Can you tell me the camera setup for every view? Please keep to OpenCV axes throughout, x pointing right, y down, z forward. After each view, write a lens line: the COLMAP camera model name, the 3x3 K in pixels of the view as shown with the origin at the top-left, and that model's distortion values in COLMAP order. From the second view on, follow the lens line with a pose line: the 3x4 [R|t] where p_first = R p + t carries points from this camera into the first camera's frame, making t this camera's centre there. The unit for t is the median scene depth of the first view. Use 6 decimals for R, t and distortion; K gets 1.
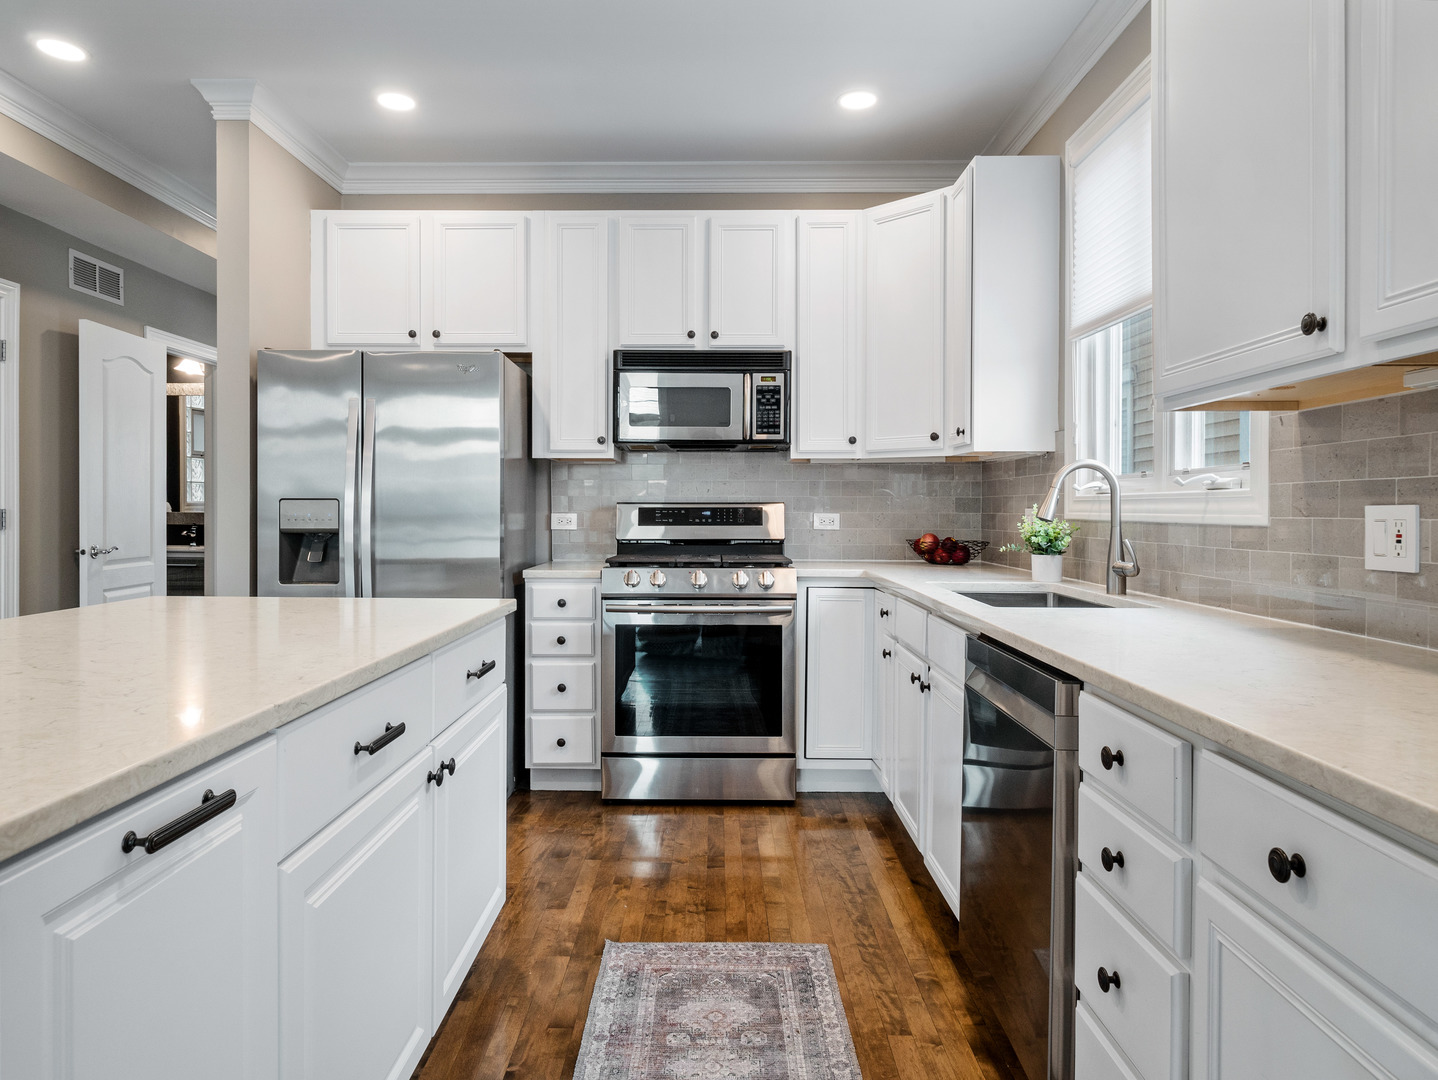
lens RADIAL K [[913.0, 0, 708.9], [0, 913.0, 508.3], [0, 0, 1]] dist [-0.002667, -0.000332]
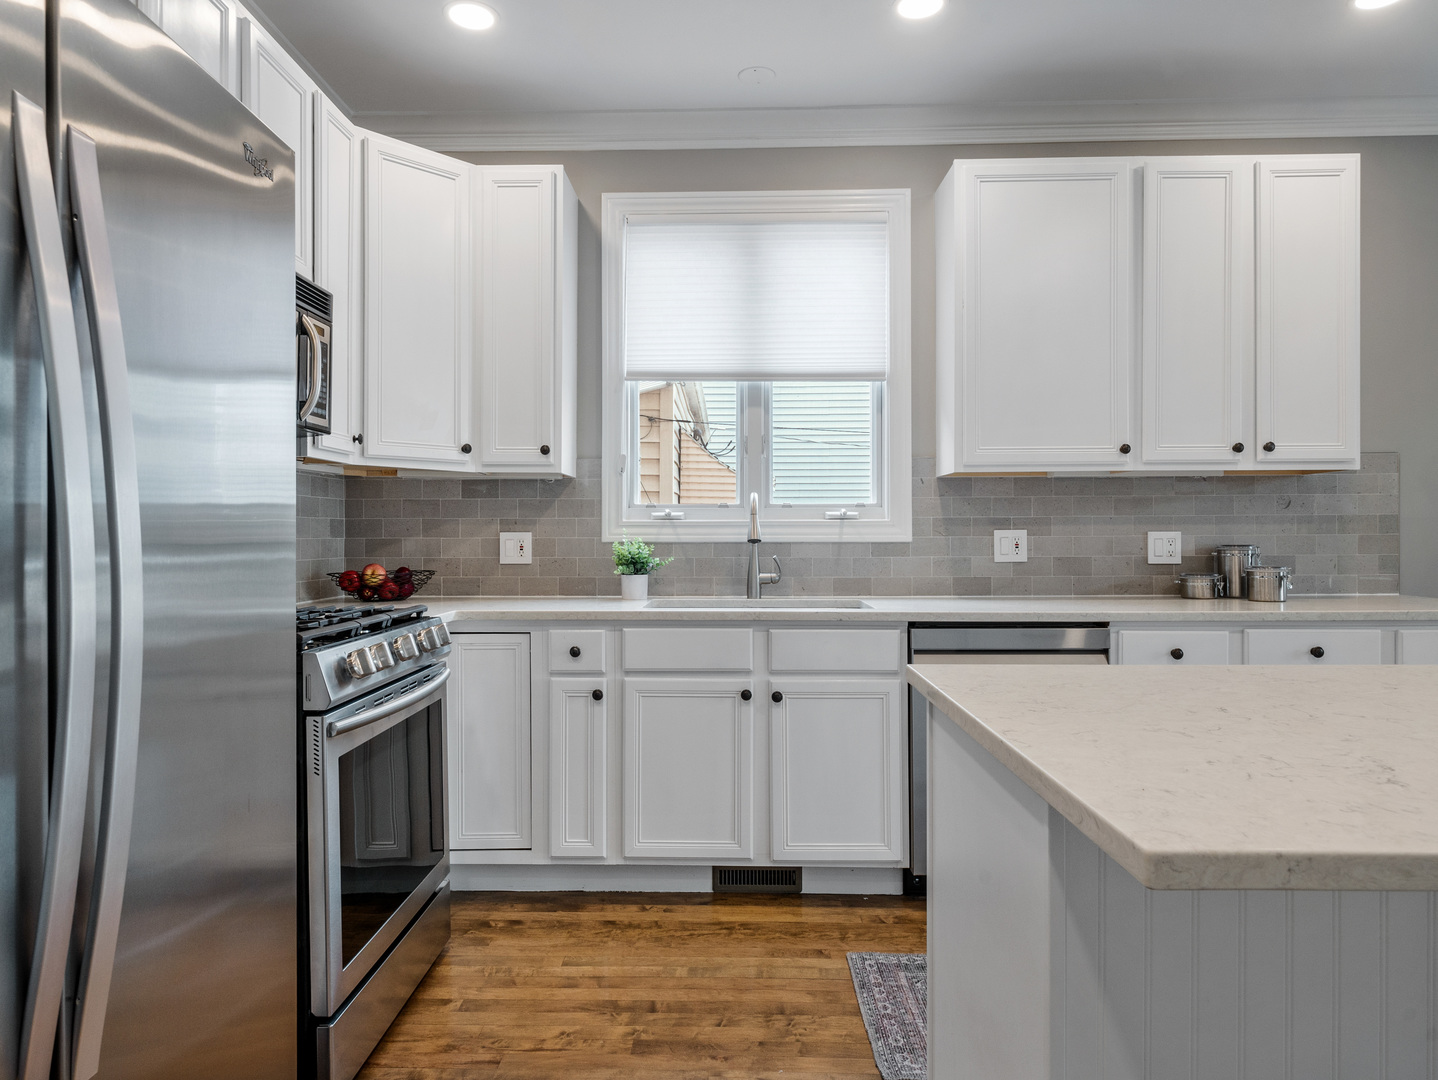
lens RADIAL K [[900.3, 0, 719.0], [0, 900.3, 540.0], [0, 0, 1]] dist [-0.002727, -0.000608]
pose [[0.006226, -0.010067, 0.999930, -0.816023], [0.001468, 0.999948, 0.010058, -0.001327], [-0.999980, 0.001406, 0.006240, 1.045261]]
